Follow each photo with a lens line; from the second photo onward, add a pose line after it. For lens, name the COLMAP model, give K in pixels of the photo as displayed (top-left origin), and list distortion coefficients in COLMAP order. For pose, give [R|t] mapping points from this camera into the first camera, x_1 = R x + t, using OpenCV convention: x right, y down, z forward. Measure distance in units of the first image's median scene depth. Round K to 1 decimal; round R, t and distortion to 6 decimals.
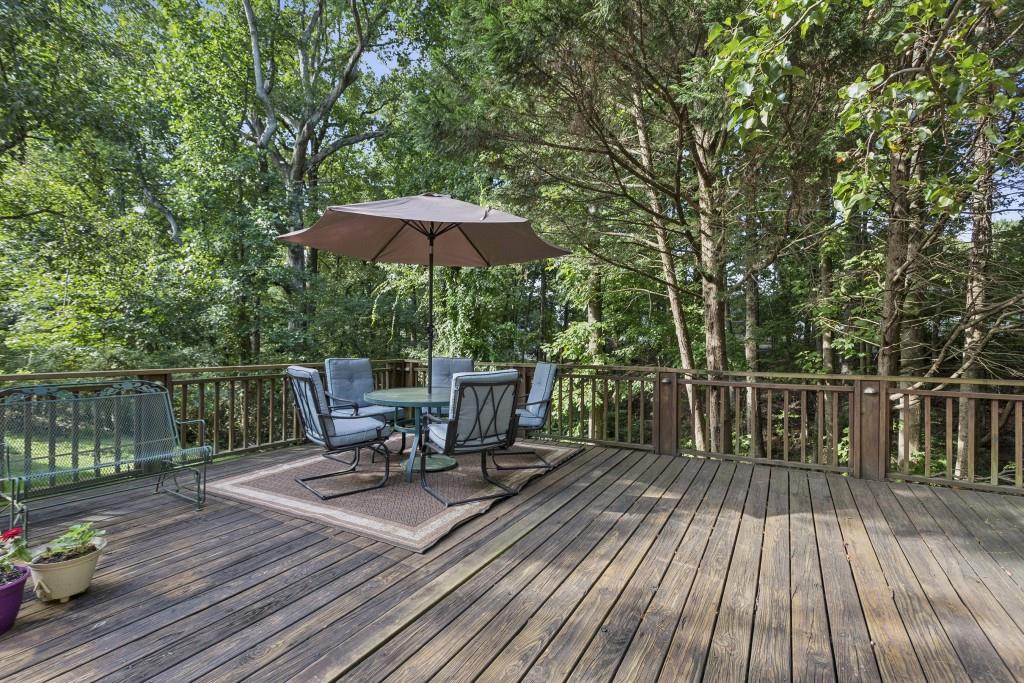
lens RADIAL K [[493.1, 0, 509.3], [0, 493.1, 338.3], [0, 0, 1]] dist [-0.001340, 0.003830]
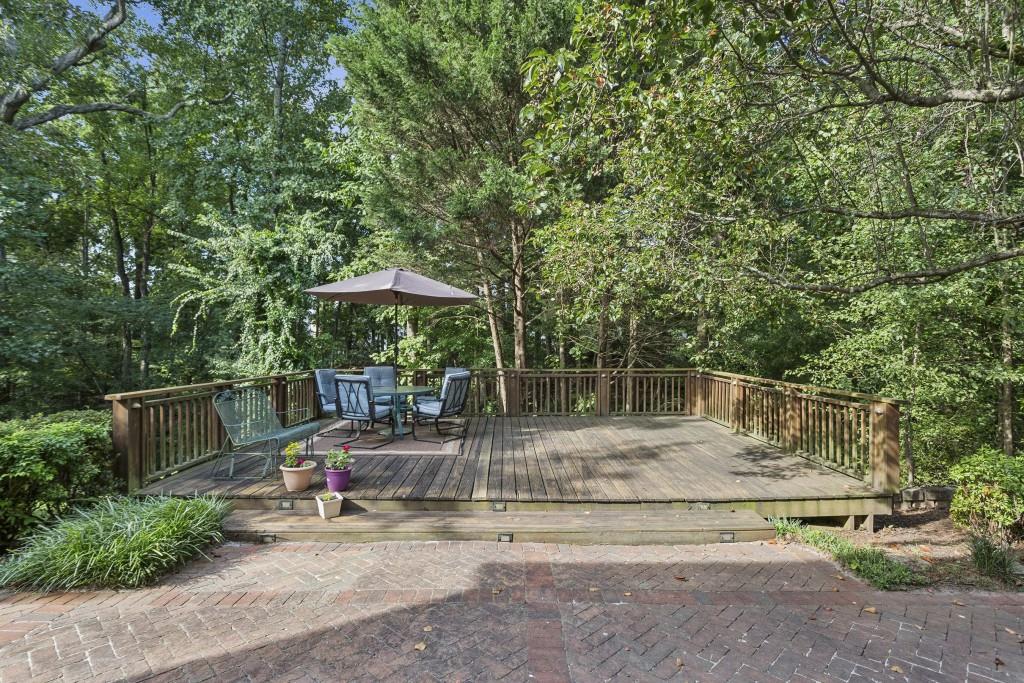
lens RADIAL K [[493.1, 0, 517.7], [0, 493.1, 340.6], [0, 0, 1]] dist [-0.001340, 0.003830]
pose [[0.858900, -0.007543, 0.512087, -0.424593], [0.008948, 0.999960, -0.000278, -0.029467], [-0.512065, 0.004821, 0.858933, -0.406519]]
